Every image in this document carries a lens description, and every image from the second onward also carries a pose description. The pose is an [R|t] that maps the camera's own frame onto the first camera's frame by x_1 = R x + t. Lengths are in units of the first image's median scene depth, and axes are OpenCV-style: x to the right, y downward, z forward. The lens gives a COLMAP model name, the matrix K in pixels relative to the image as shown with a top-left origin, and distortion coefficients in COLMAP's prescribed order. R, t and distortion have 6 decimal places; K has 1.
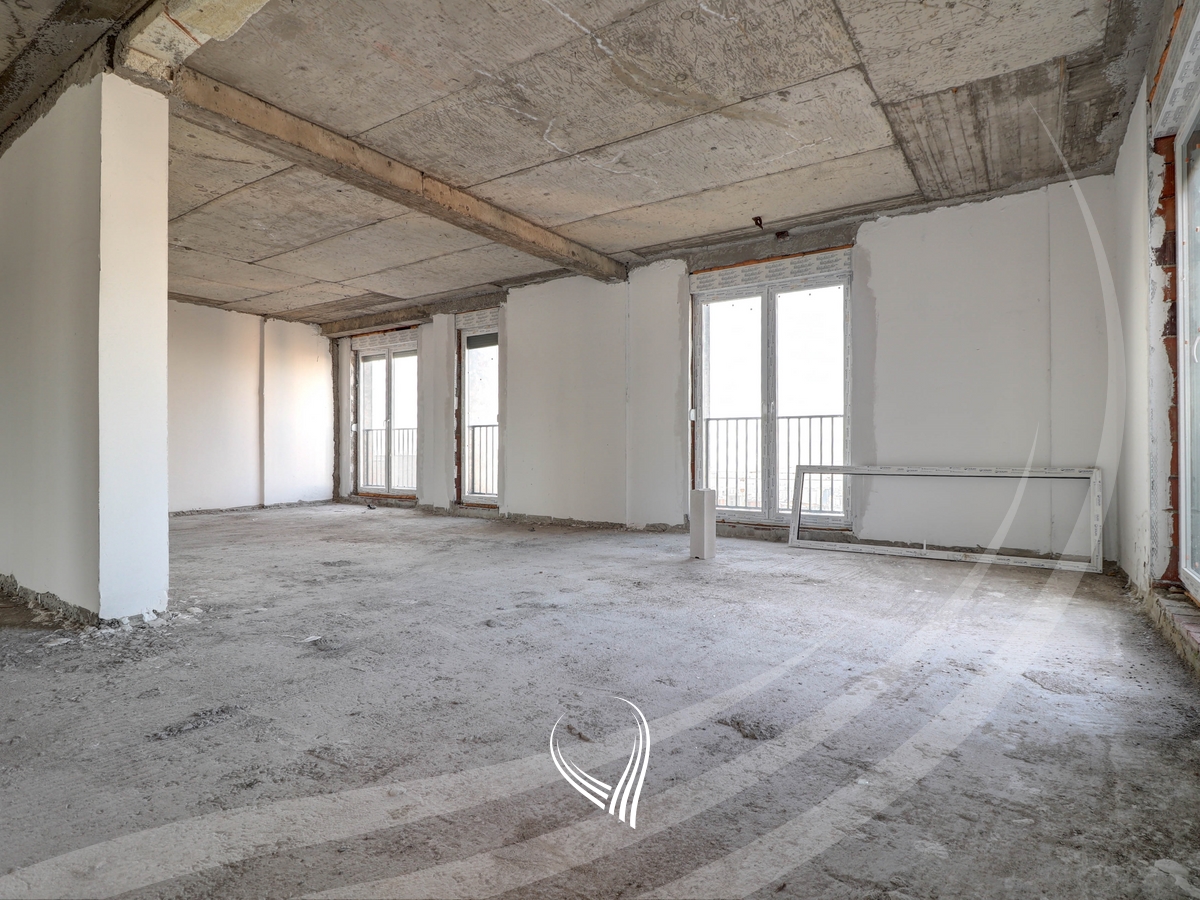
lens RADIAL K [[649.9, 0, 604.4], [0, 649.9, 443.0], [0, 0, 1]] dist [-0.002597, -0.000651]
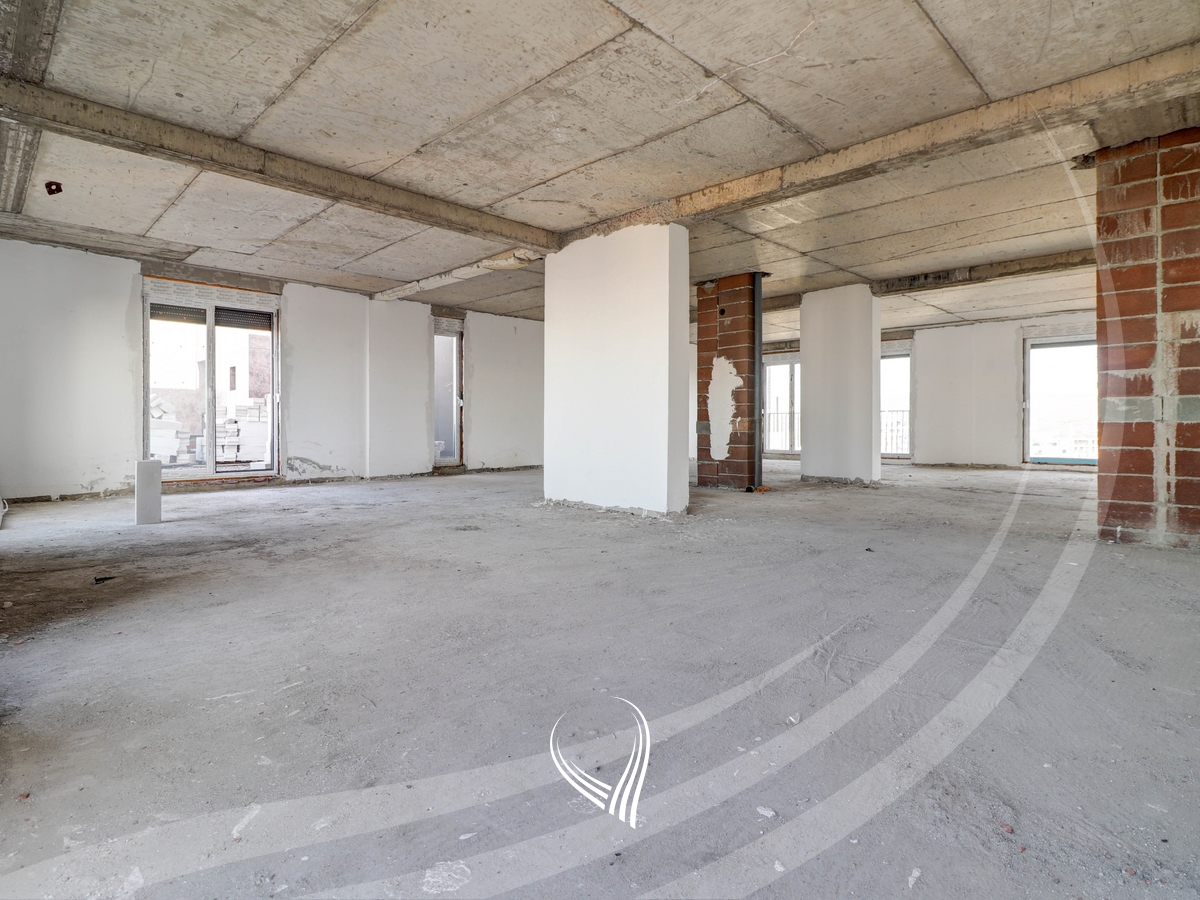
lens RADIAL K [[649.9, 0, 598.9], [0, 649.9, 442.8], [0, 0, 1]] dist [-0.002597, -0.000651]
pose [[-0.980006, -0.003070, 0.198945, -0.921910], [-0.000911, 0.999940, 0.010943, 0.032594], [-0.198966, 0.010543, -0.979950, 2.210329]]
